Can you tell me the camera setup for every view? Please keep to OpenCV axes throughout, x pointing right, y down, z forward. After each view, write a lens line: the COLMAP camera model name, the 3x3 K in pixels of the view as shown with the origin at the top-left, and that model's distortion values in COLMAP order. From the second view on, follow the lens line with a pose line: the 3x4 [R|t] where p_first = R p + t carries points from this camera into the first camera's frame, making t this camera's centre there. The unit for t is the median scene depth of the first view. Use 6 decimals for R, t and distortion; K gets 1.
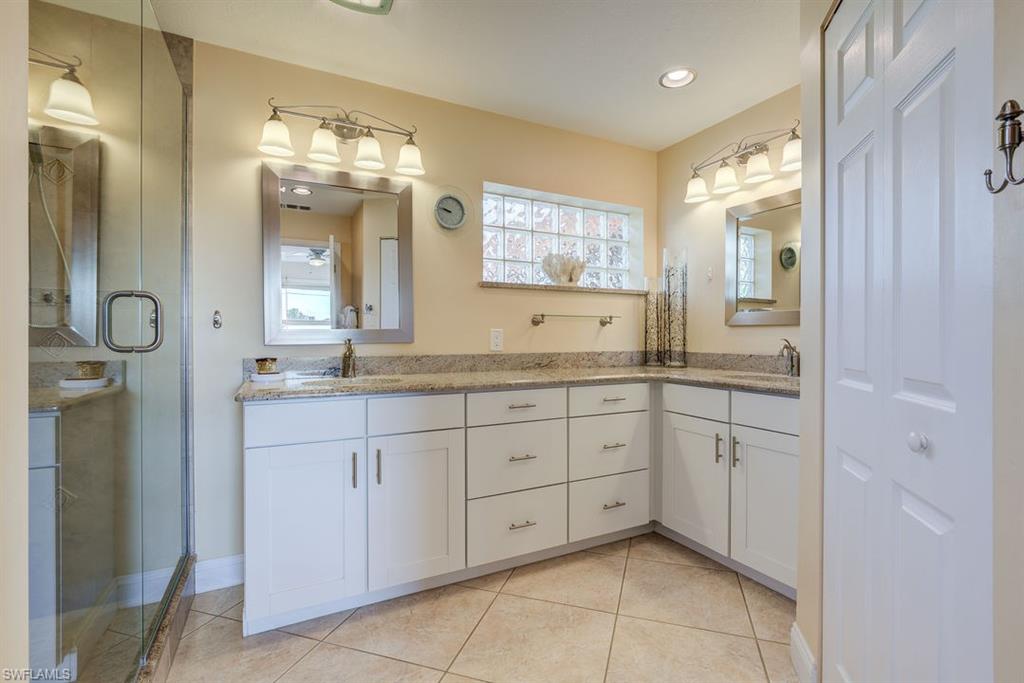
lens RADIAL K [[462.9, 0, 515.2], [0, 462.9, 339.8], [0, 0, 1]] dist [-0.007910, 0.000931]
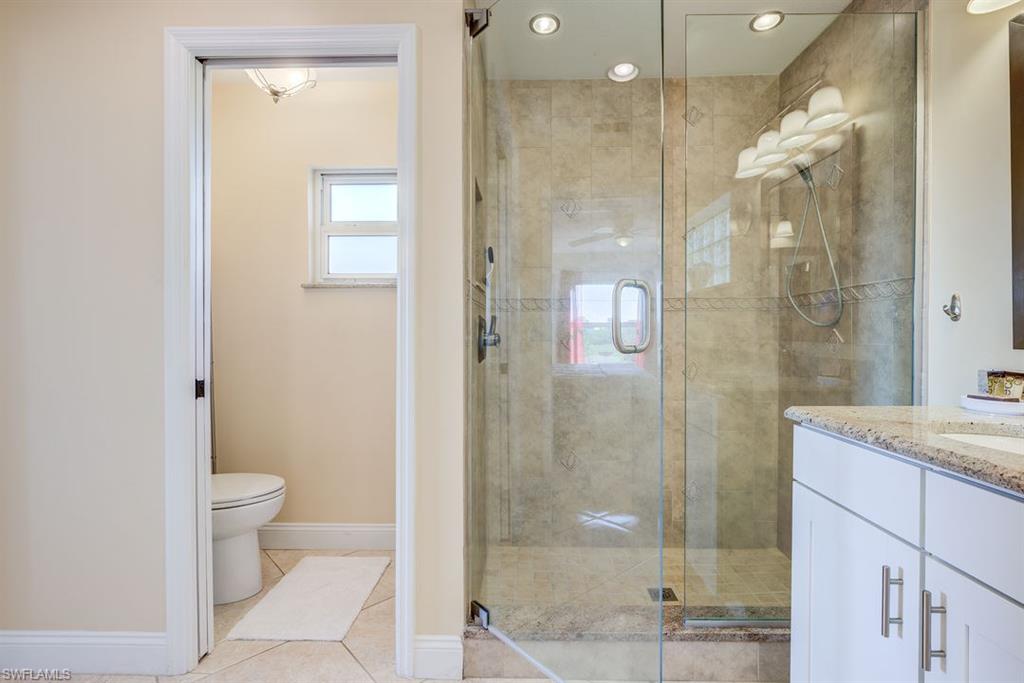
lens RADIAL K [[462.9, 0, 517.7], [0, 462.9, 338.4], [0, 0, 1]] dist [-0.007910, 0.000931]
pose [[-0.475389, 0.000120, -0.879776, 0.248065], [-0.008830, 0.999949, 0.004908, 0.002304], [0.879731, 0.010101, -0.475364, 0.805783]]
